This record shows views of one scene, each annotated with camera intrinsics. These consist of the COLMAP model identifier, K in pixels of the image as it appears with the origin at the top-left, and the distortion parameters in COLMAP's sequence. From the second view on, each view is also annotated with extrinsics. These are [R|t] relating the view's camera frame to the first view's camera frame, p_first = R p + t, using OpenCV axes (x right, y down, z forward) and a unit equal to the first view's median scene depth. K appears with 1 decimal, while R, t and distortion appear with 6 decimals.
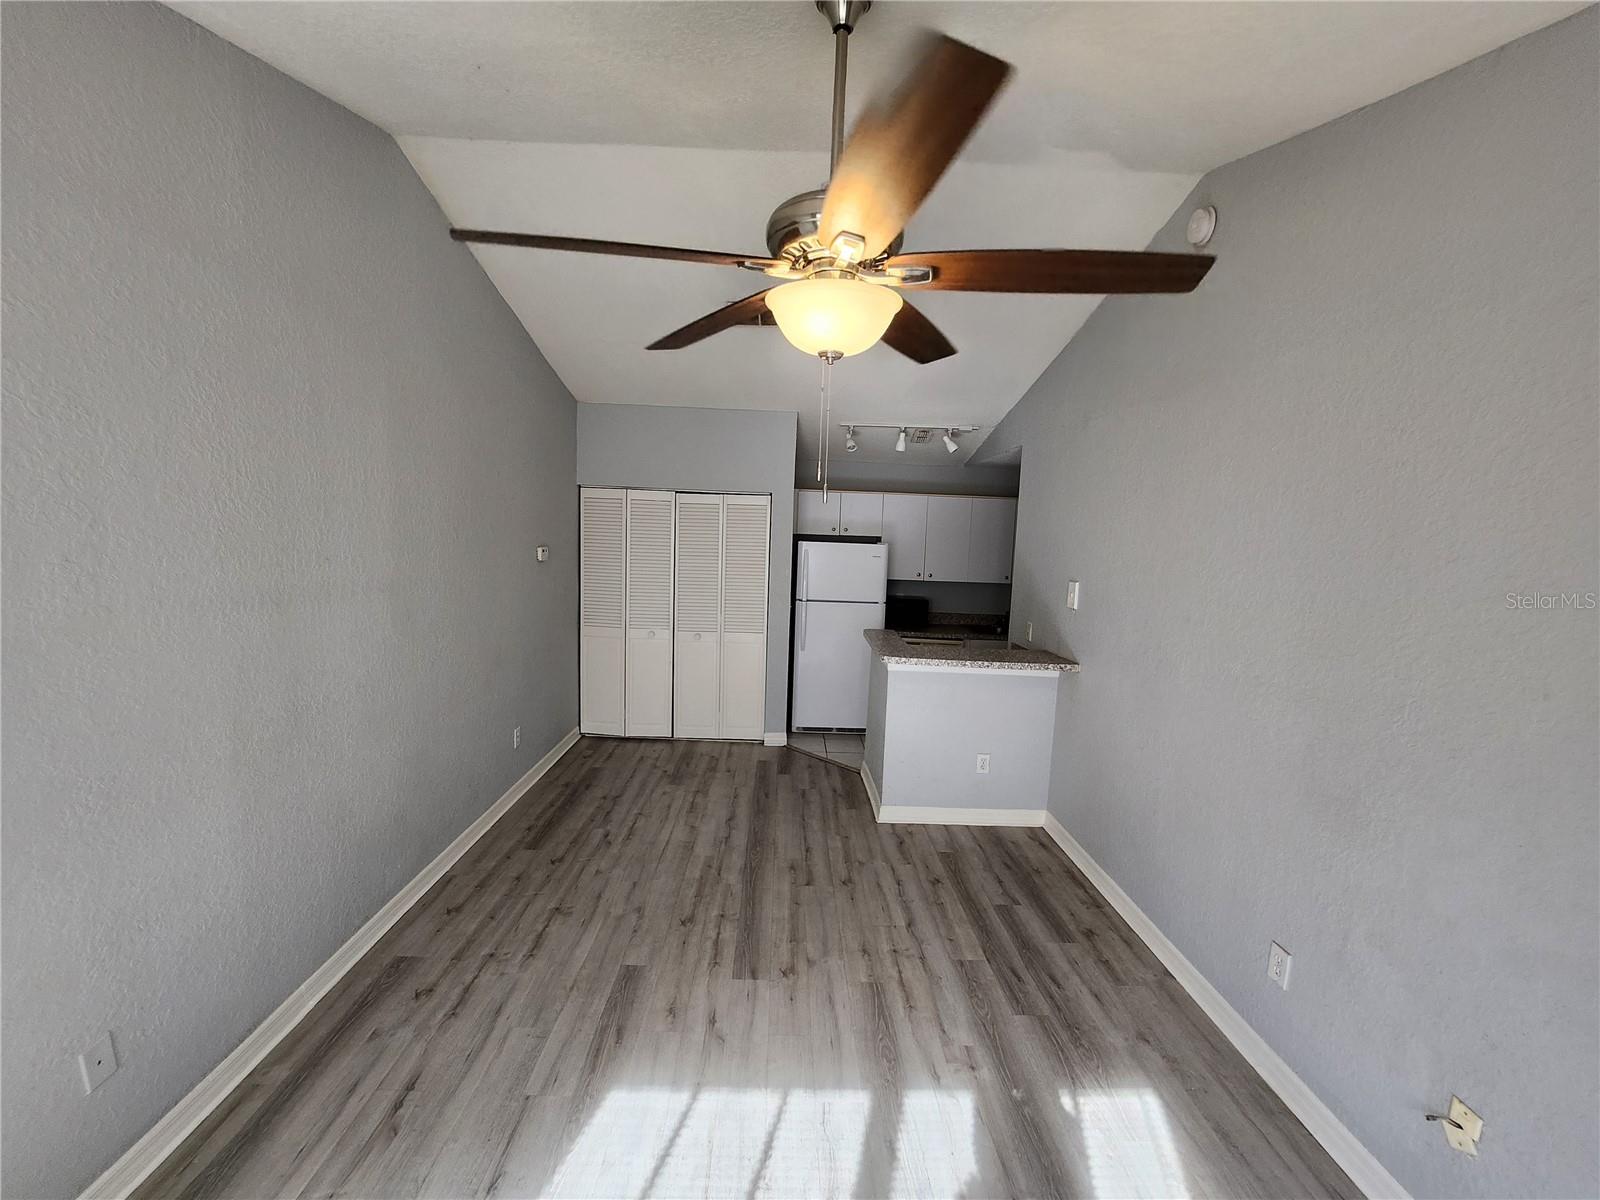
lens RADIAL K [[637.1, 0, 798.4], [0, 637.1, 600.4], [0, 0, 1]] dist [-0.019451, 0.000642]
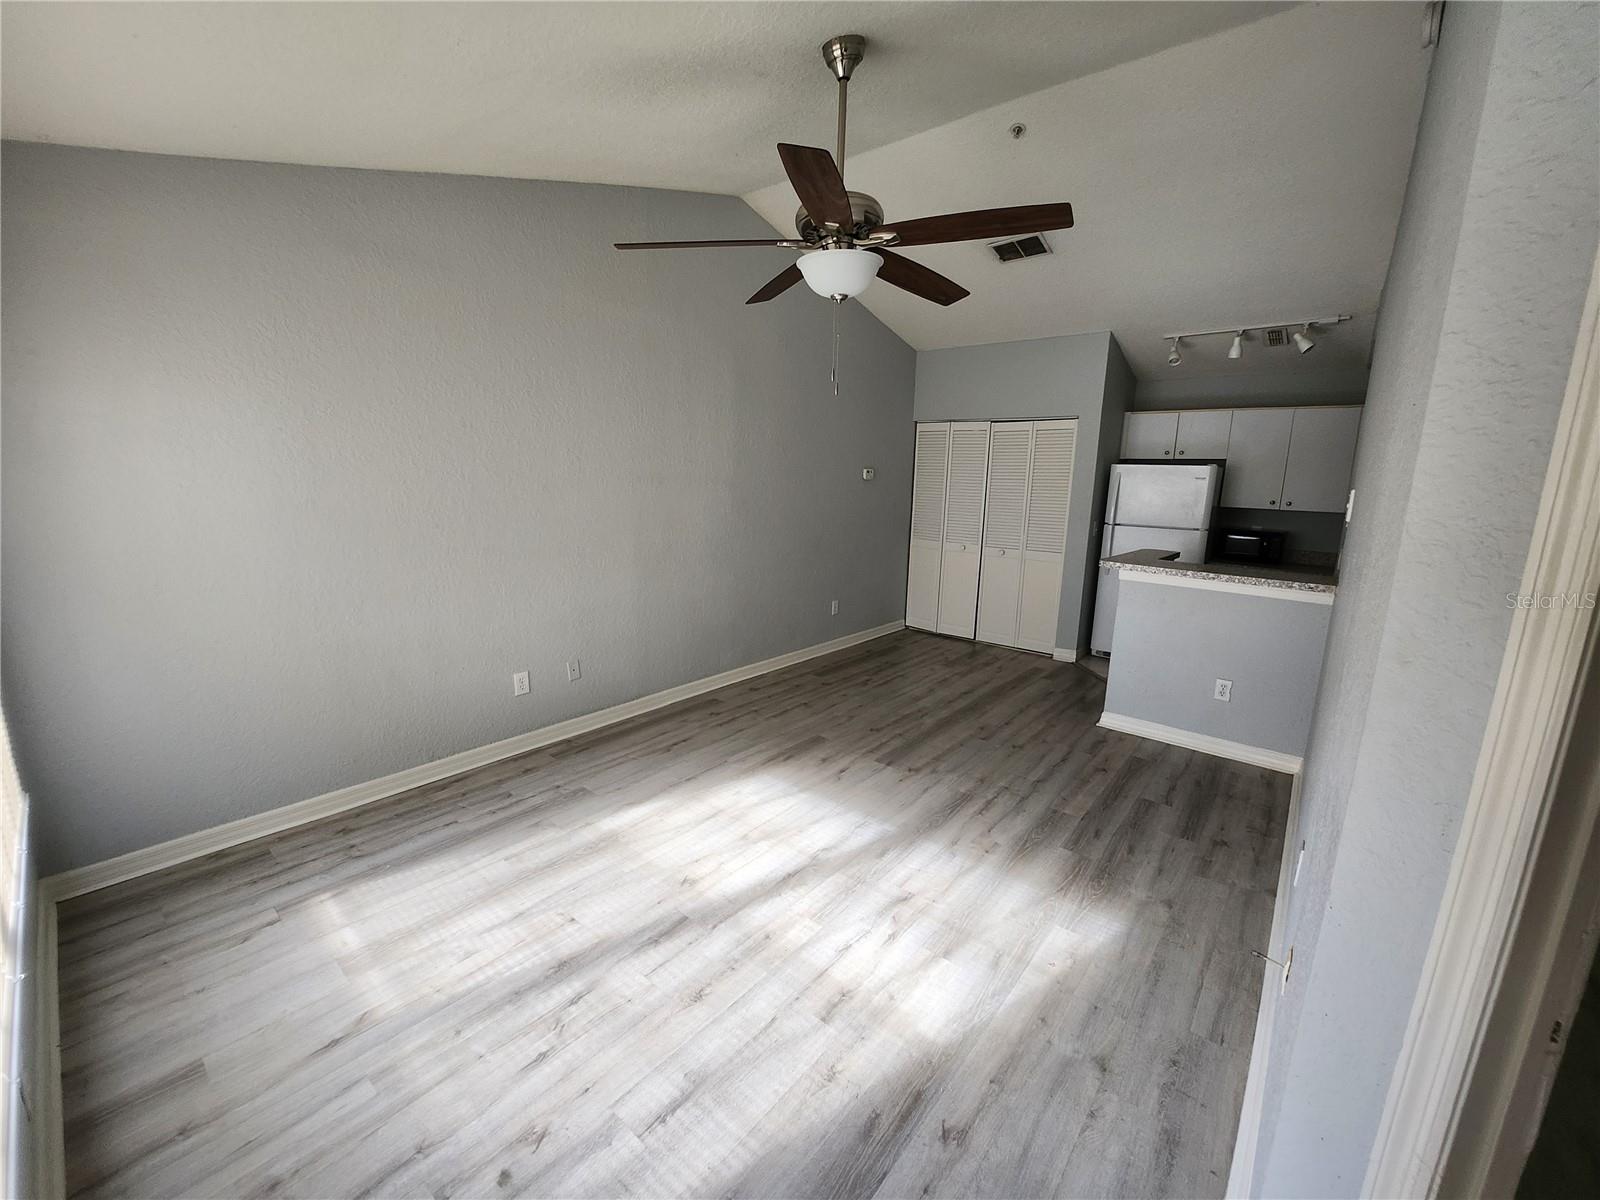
lens RADIAL K [[637.1, 0, 801.2], [0, 637.1, 599.4], [0, 0, 1]] dist [-0.019451, 0.000642]
pose [[0.755277, 0.106870, -0.646634, 0.484052], [-0.064632, 0.993952, 0.088781, 0.098386], [0.652211, -0.025261, 0.757616, -0.117788]]
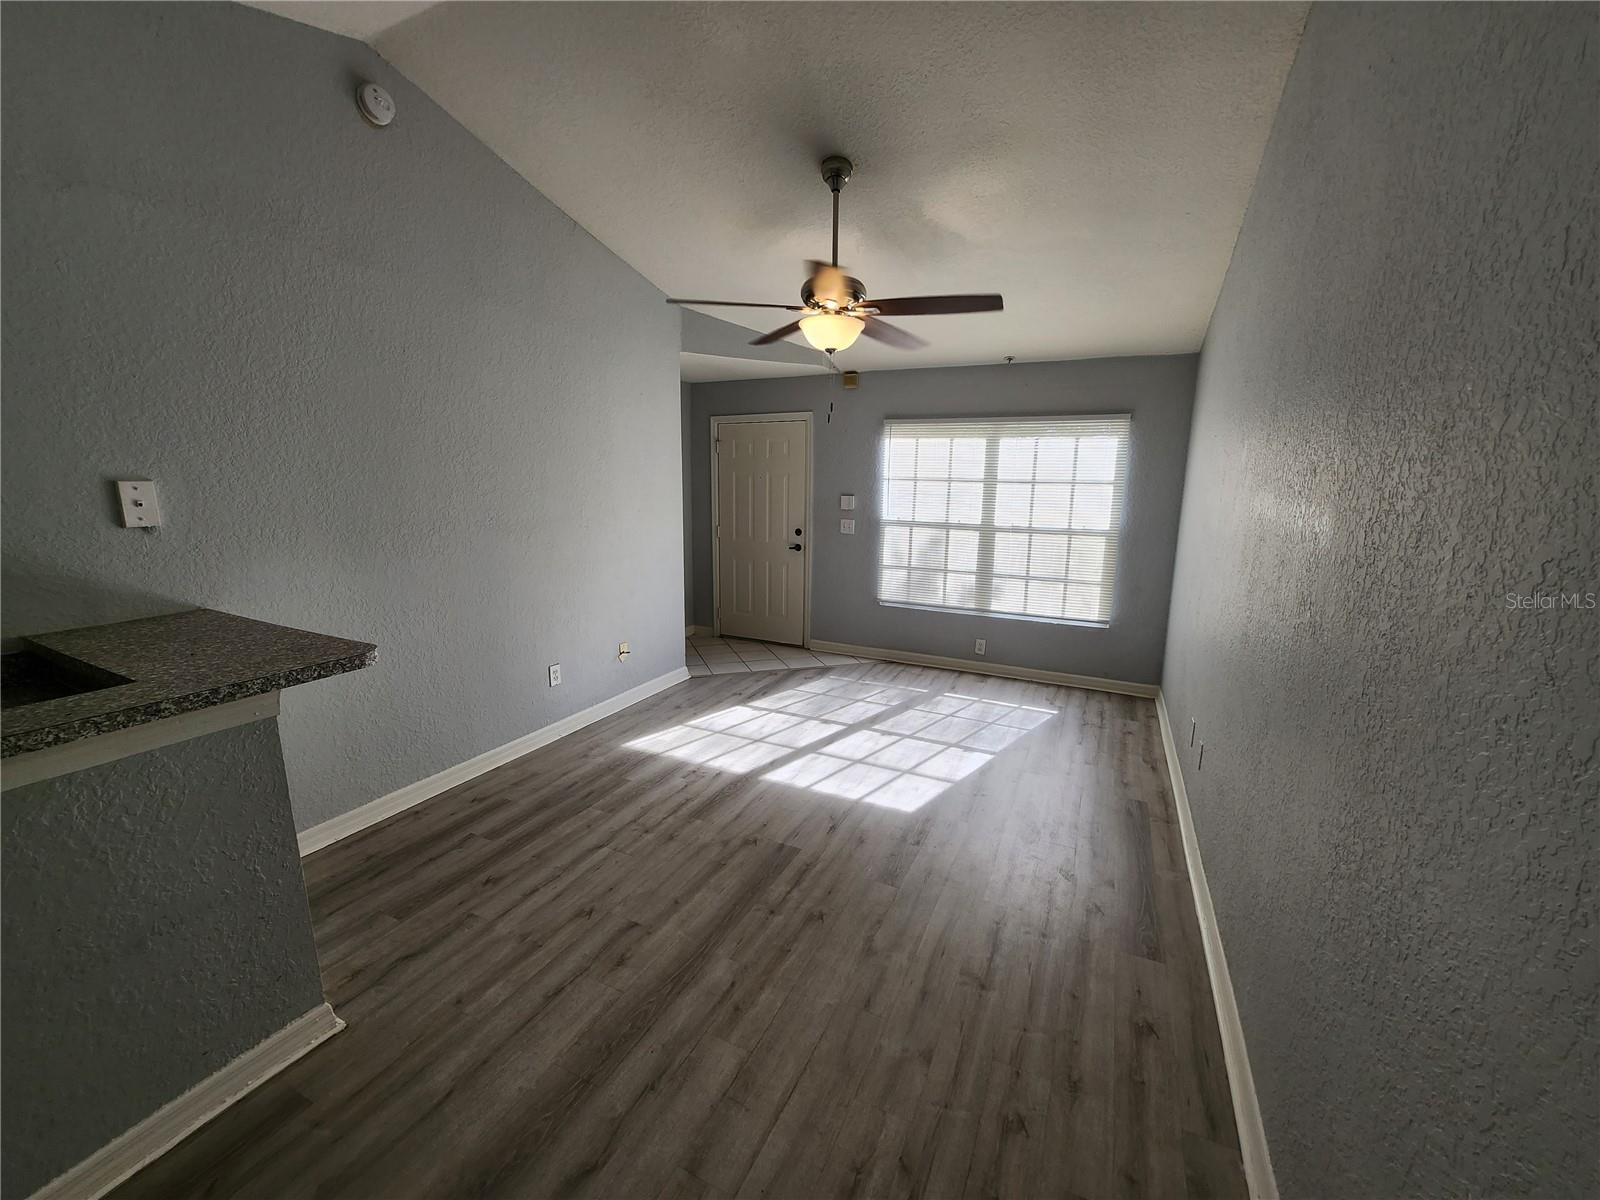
lens RADIAL K [[637.1, 0, 796.8], [0, 637.1, 599.2], [0, 0, 1]] dist [-0.019451, 0.000642]
pose [[-0.888758, -0.130368, 0.439448, -0.392207], [0.004145, 0.956377, 0.292106, -0.098380], [-0.458359, 0.261433, -0.849447, 1.368379]]
